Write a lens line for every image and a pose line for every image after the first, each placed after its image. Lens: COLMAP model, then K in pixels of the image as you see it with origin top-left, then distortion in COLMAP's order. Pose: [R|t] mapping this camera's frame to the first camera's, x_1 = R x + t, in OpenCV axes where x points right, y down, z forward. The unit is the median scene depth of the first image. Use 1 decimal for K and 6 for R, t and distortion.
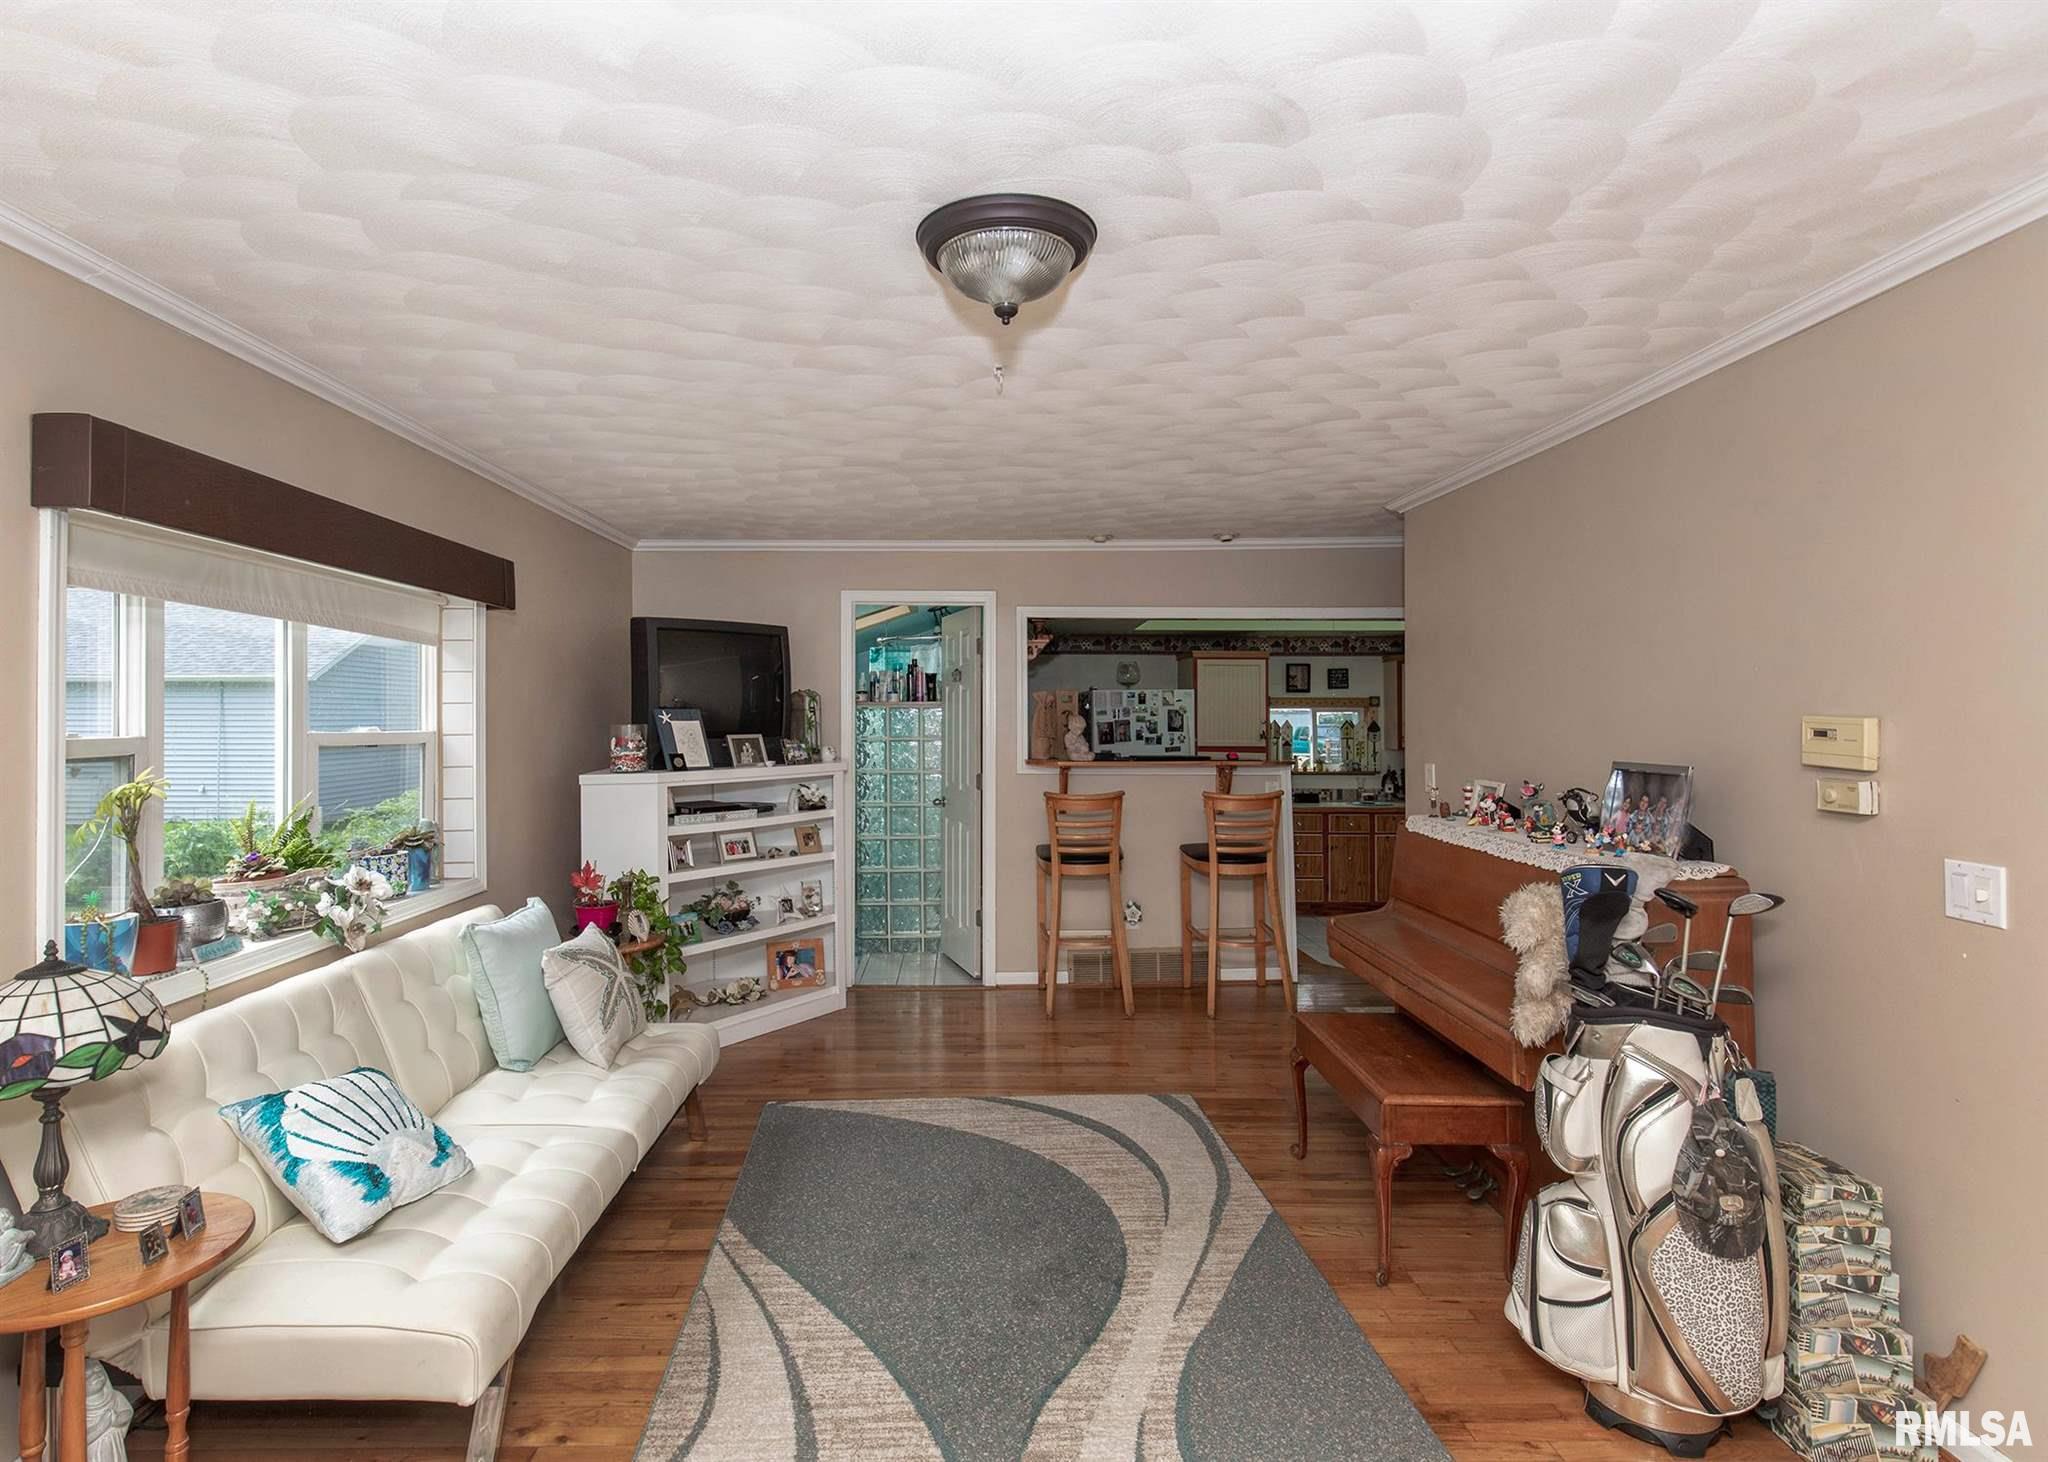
lens RADIAL K [[996.5, 0, 1004.5], [0, 996.5, 694.5], [0, 0, 1]] dist [-0.000272, -0.001524]
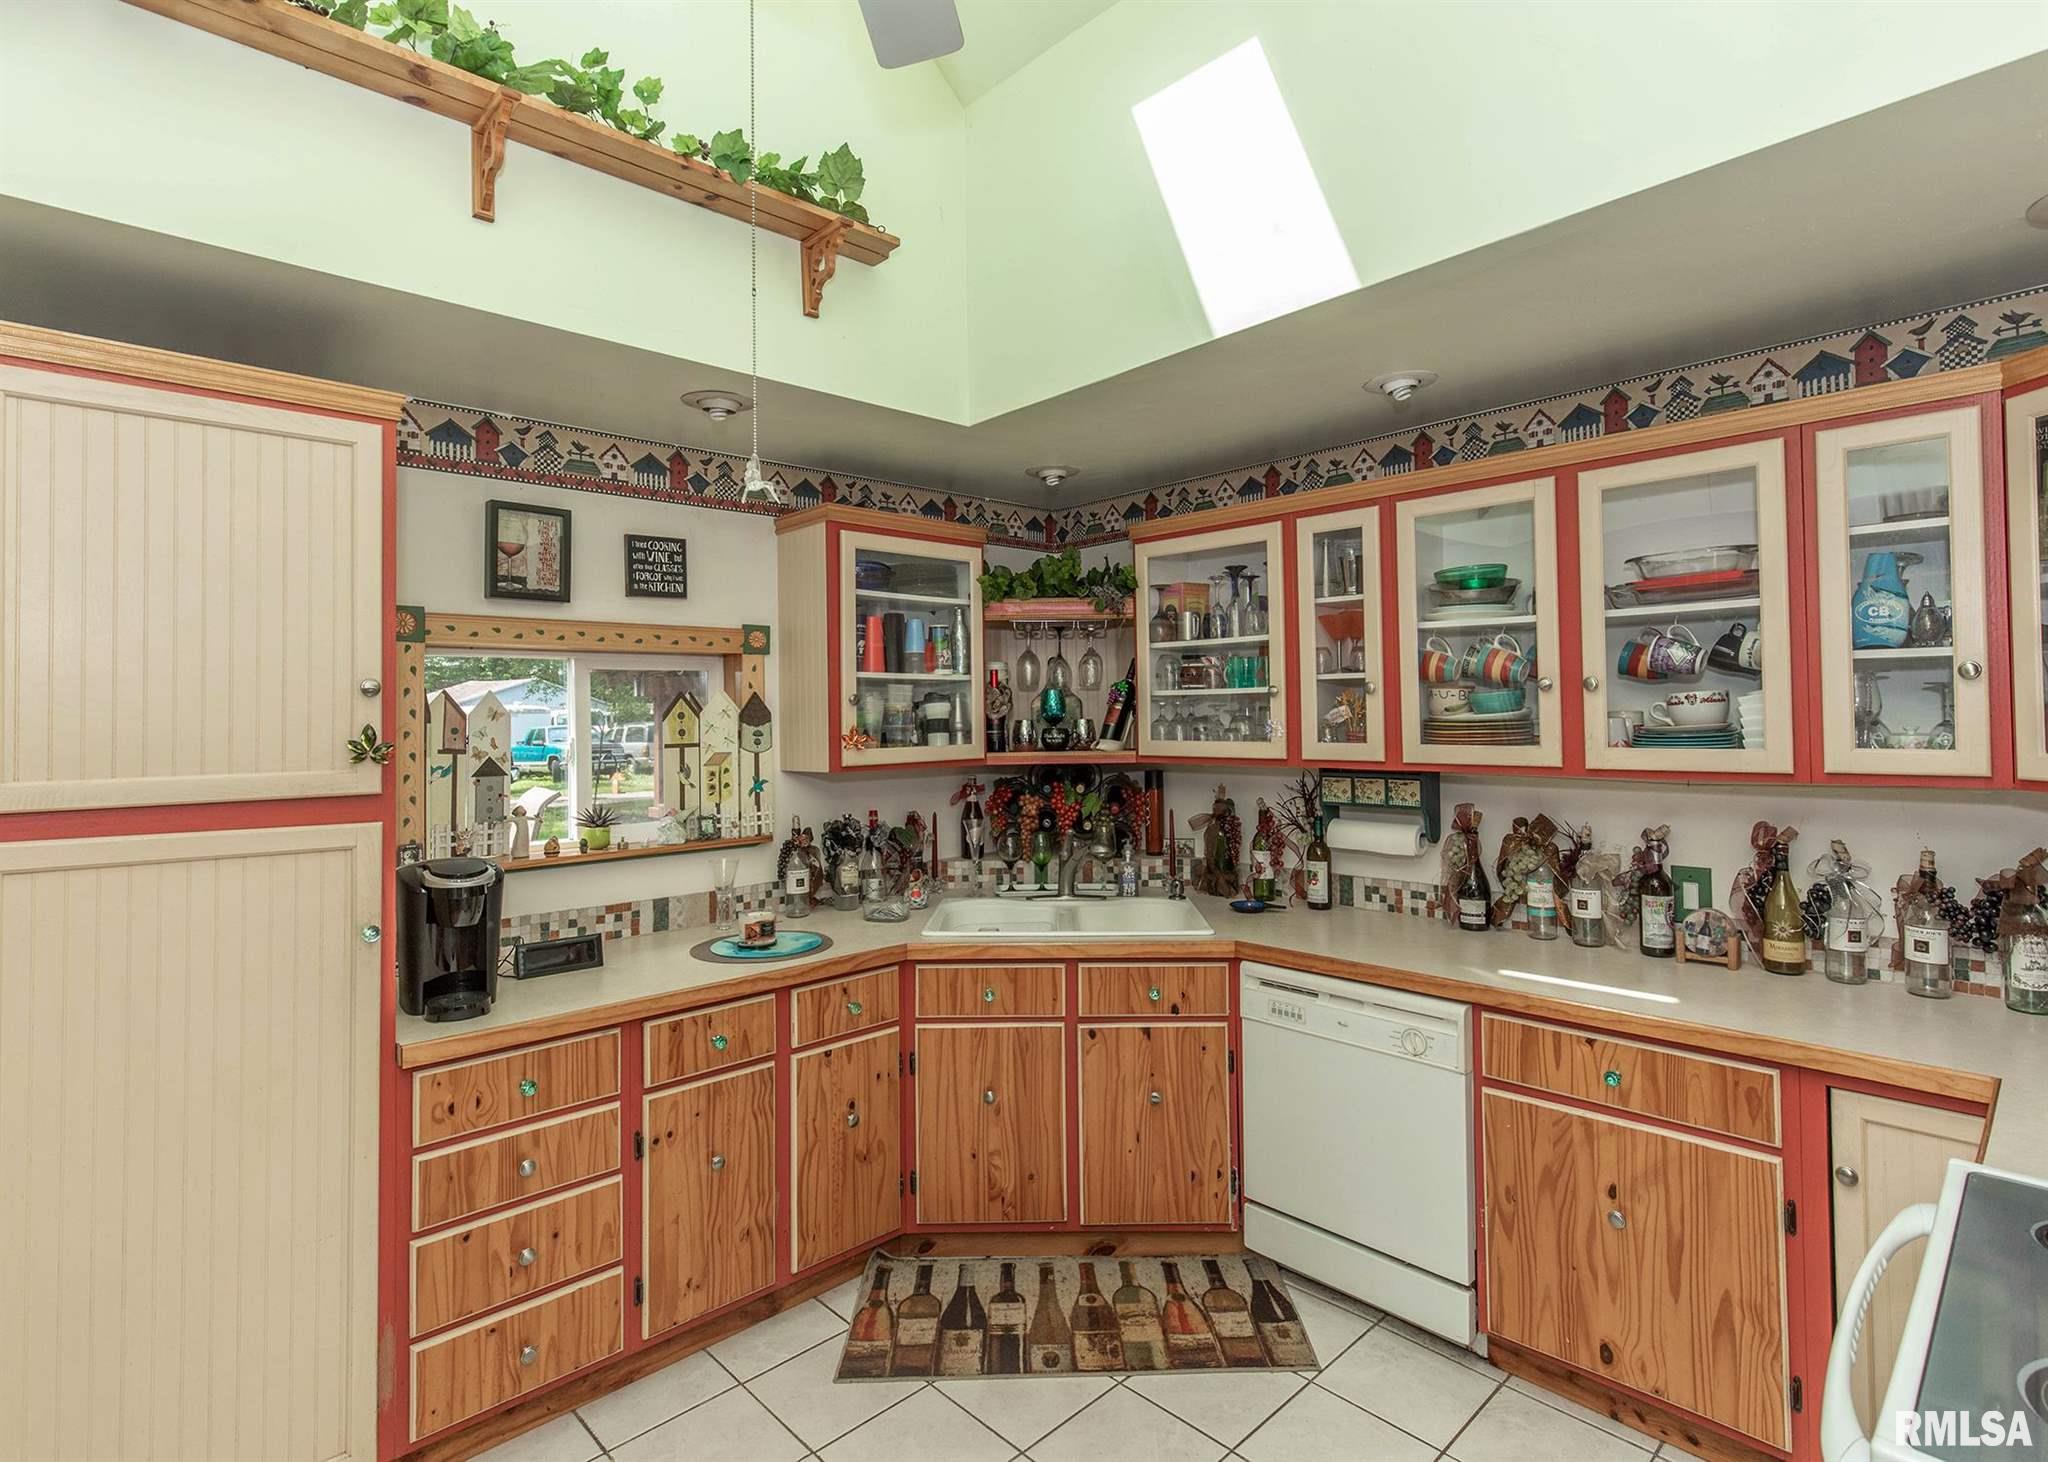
lens RADIAL K [[996.5, 0, 1004.5], [0, 996.5, 694.5], [0, 0, 1]] dist [-0.000272, -0.001524]
pose [[0.745115, 0.000416, 0.666936, 0.199834], [-0.001458, 0.999998, 0.001005, 0.026241], [-0.666935, -0.001722, 0.745114, 0.675299]]
